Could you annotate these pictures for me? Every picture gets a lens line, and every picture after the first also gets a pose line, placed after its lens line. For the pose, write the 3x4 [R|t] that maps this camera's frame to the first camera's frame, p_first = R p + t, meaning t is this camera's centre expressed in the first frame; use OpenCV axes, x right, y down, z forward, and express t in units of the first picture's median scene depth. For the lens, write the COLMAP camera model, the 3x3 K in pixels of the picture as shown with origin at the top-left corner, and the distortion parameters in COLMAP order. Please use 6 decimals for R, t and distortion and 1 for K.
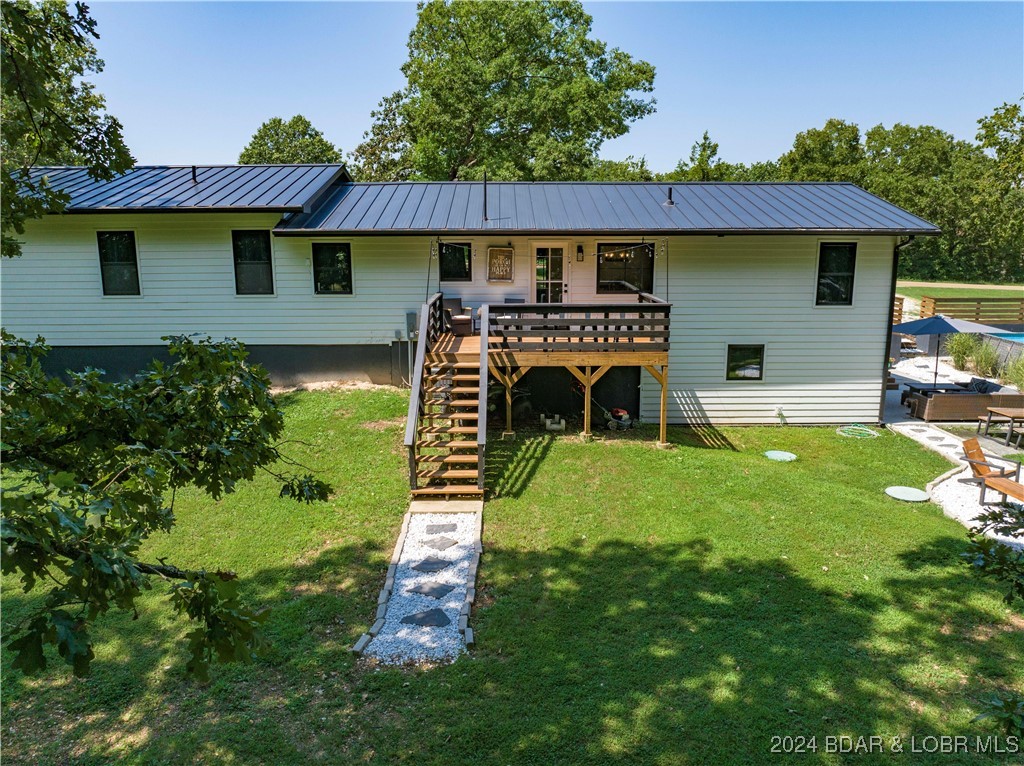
lens RADIAL K [[718.2, 0, 515.6], [0, 718.2, 378.7], [0, 0, 1]] dist [-0.047521, 0.012660]
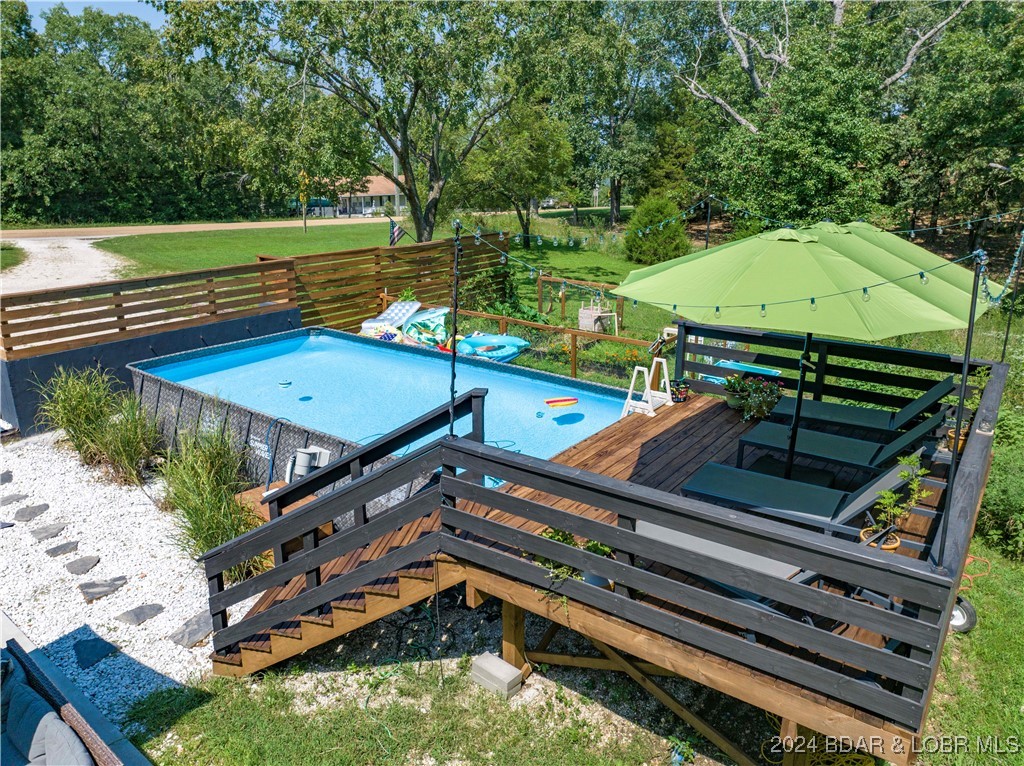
lens RADIAL K [[718.2, 0, 515.6], [0, 718.2, 378.7], [0, 0, 1]] dist [-0.047521, 0.012660]
pose [[0.619730, -0.224642, 0.751978, 0.678741], [0.159411, 0.974217, 0.159657, -0.125013], [-0.768455, 0.020929, 0.639561, 0.759979]]
